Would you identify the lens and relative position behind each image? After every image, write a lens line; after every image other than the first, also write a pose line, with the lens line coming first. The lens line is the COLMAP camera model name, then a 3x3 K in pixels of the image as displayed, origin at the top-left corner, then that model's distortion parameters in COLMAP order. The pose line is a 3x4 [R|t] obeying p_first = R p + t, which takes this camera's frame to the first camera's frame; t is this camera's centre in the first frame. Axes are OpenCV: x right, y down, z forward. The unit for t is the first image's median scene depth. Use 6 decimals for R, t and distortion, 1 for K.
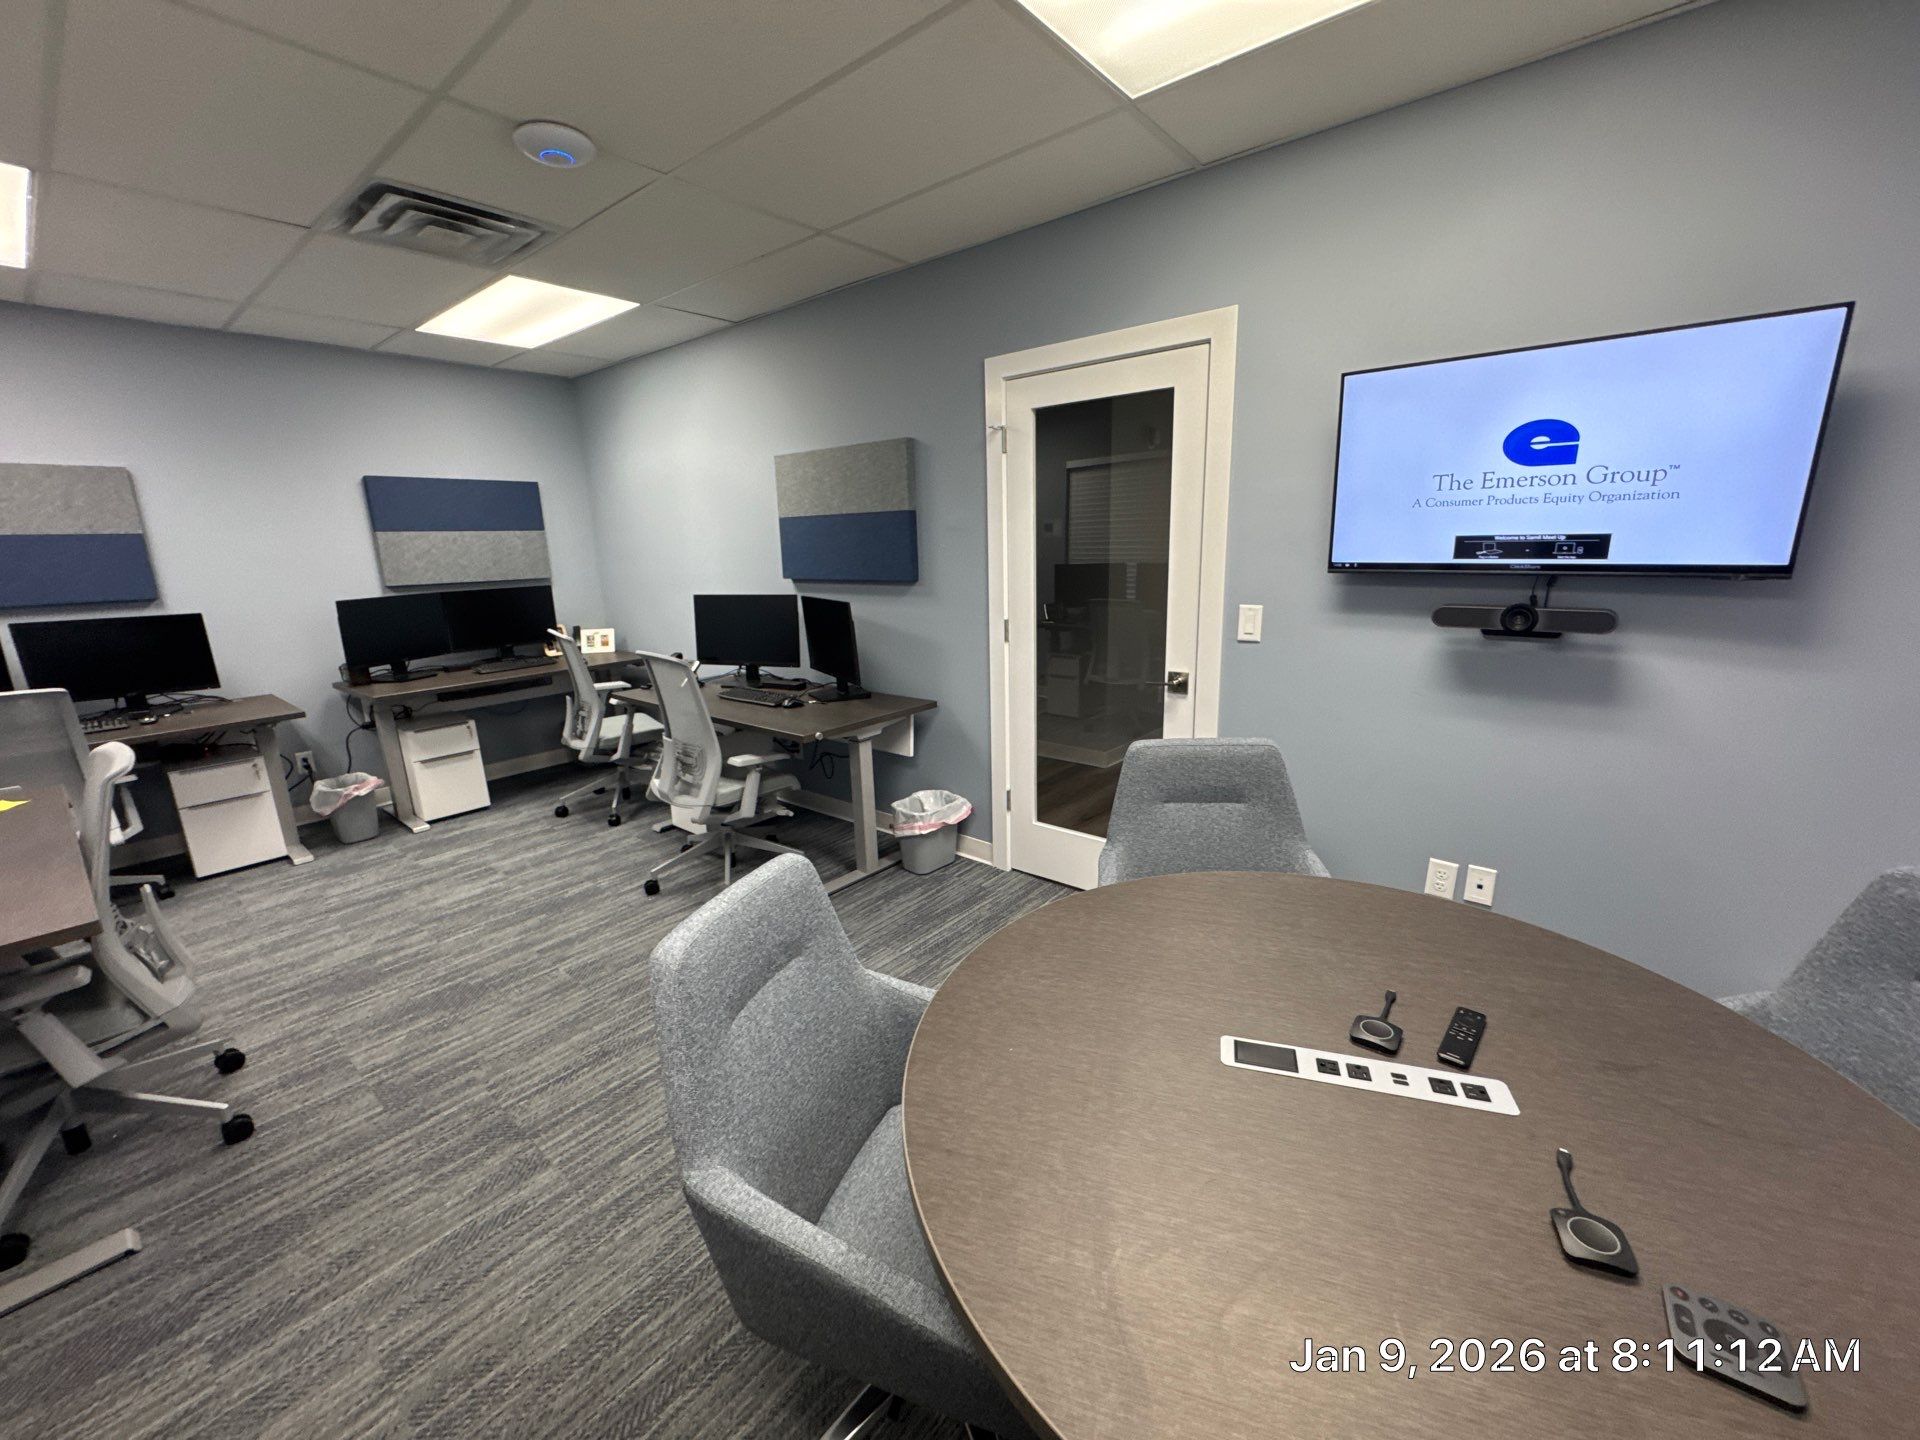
lens RADIAL K [[772.0, 0, 961.7], [0, 772.0, 718.1], [0, 0, 1]] dist [-0.002699, 0.000058]
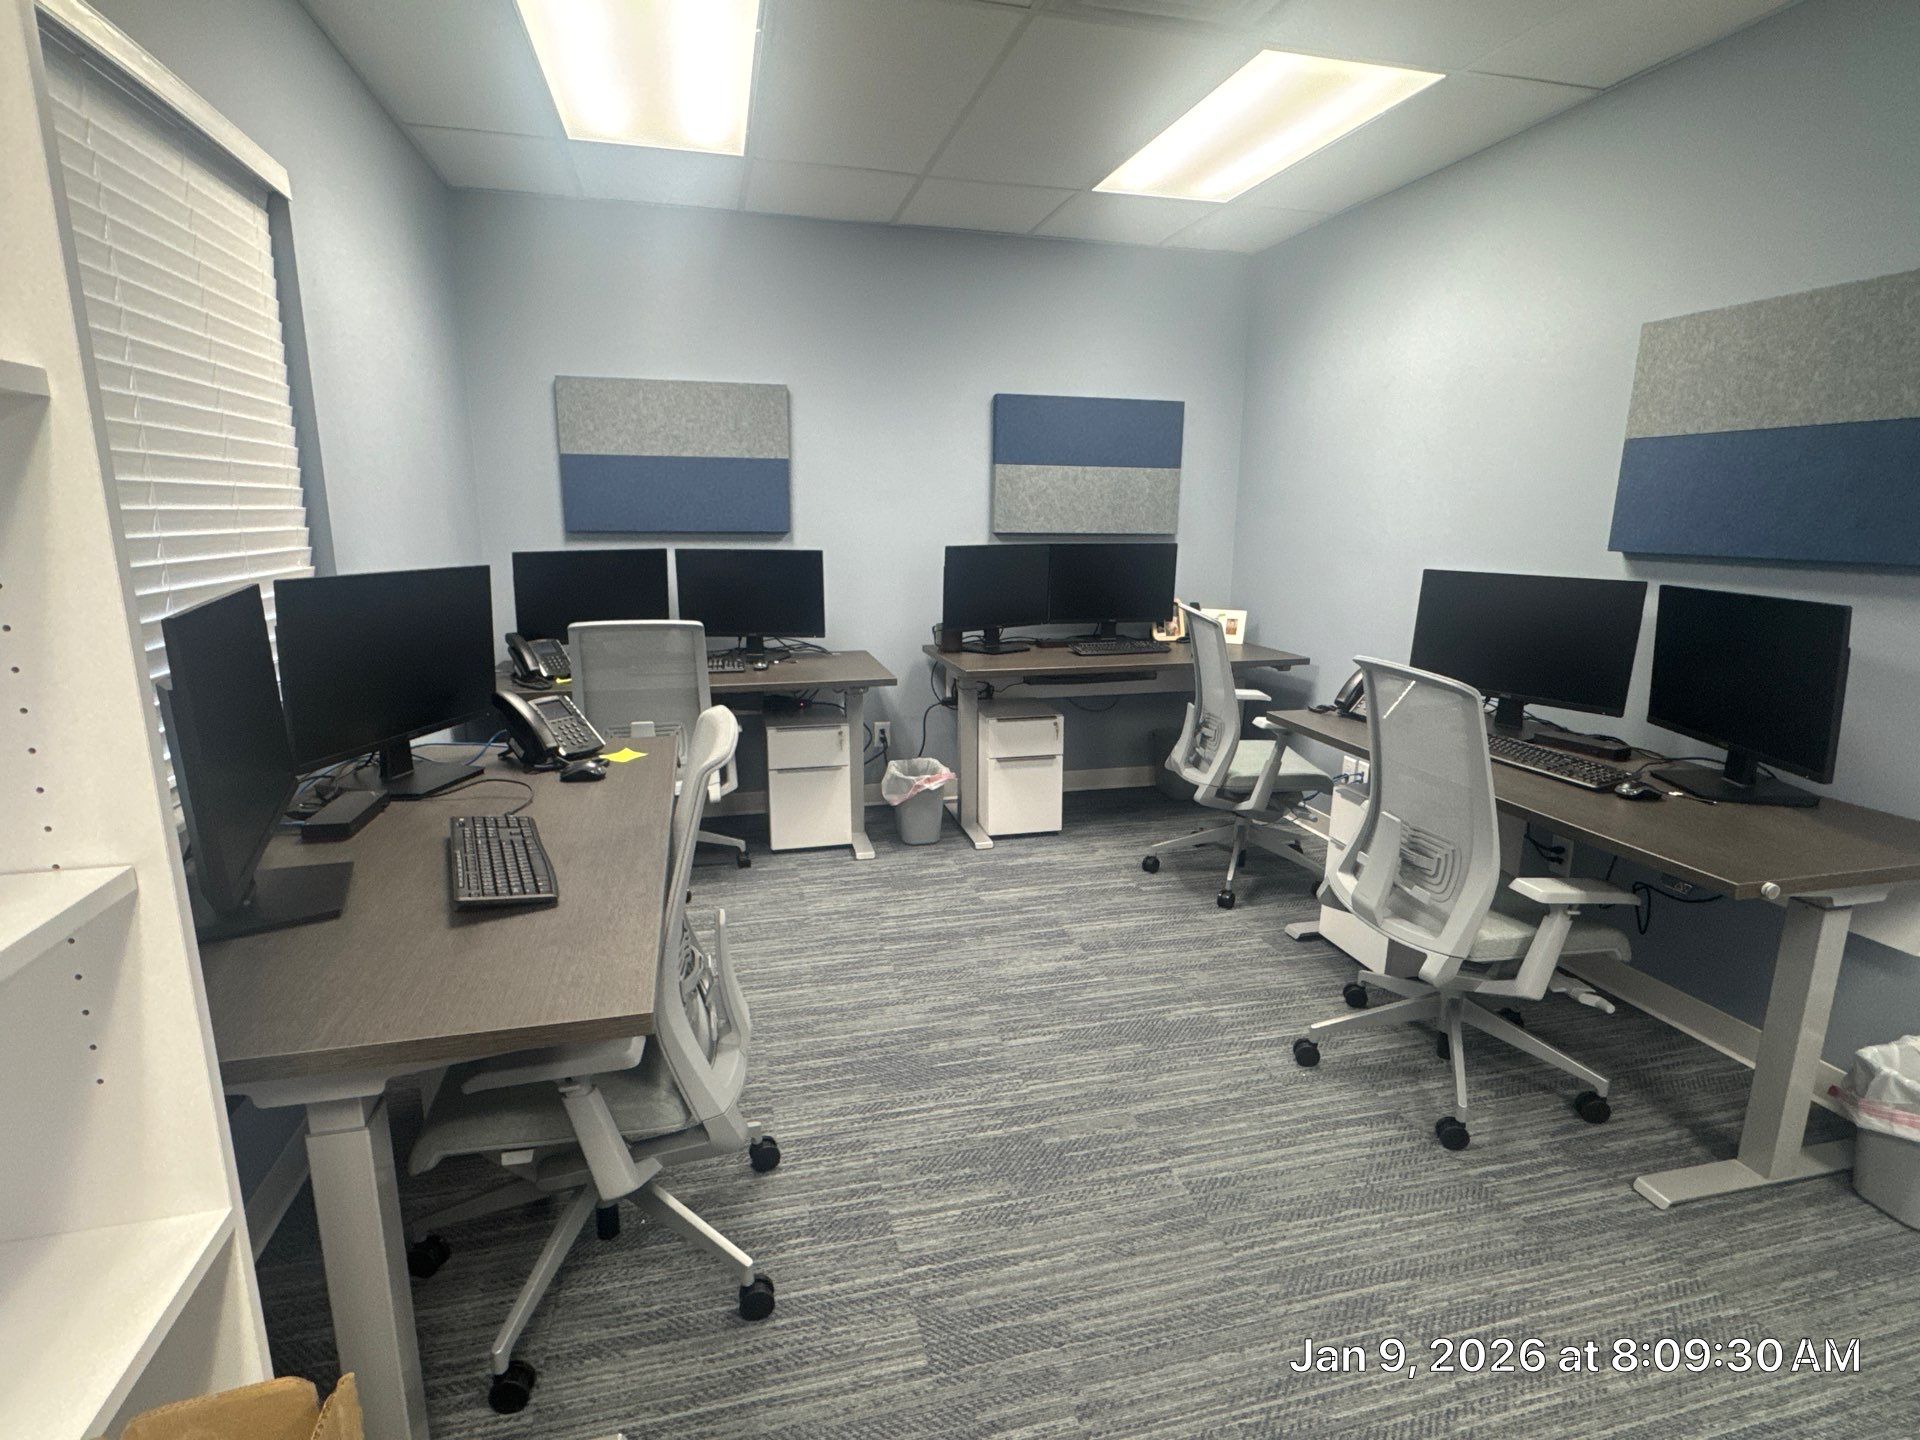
lens RADIAL K [[935.0, 0, 945.1], [0, 935.0, 714.0], [0, 0, 1]] dist [0.006728, -0.000243]
pose [[0.804838, 0.157139, -0.572313, -0.242119], [-0.163828, 0.985668, 0.040243, -0.019487], [0.570435, 0.061372, 0.819047, 0.225393]]
